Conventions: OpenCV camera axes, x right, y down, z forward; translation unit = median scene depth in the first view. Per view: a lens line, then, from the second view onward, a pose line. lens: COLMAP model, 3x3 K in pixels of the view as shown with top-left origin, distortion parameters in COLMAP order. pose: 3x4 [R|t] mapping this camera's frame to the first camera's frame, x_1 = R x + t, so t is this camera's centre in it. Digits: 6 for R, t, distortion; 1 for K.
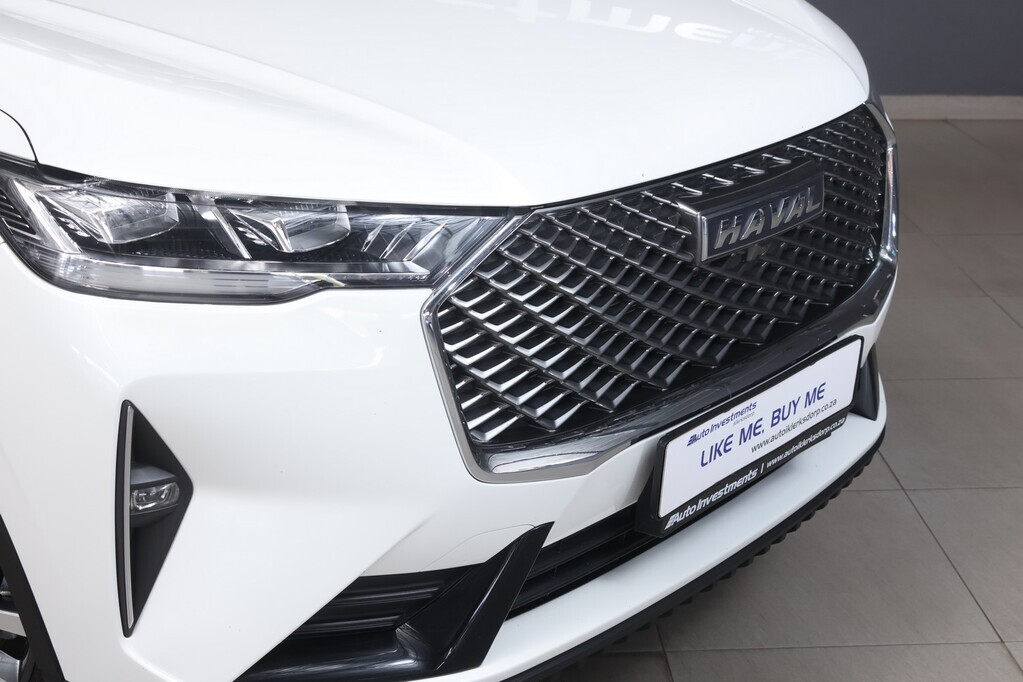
lens RADIAL K [[1625.6, 0, 511.5], [0, 1625.6, 341.0], [0, 0, 1]] dist [-0.001368, 0.189815]
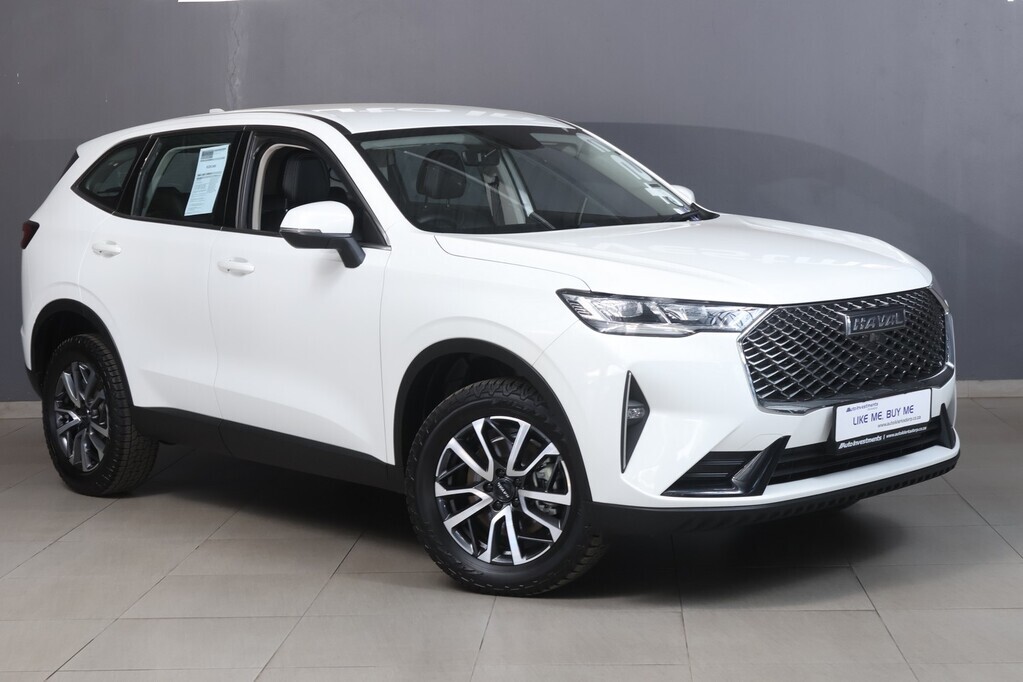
lens RADIAL K [[1847.1, 0, 511.5], [0, 1847.1, 341.0], [0, 0, 1]] dist [0.006959, 0.054703]
pose [[0.992048, -0.028082, -0.122684, -0.045649], [-0.004669, 0.965907, -0.258849, 0.697568], [0.125770, 0.257363, 0.958095, -1.763017]]
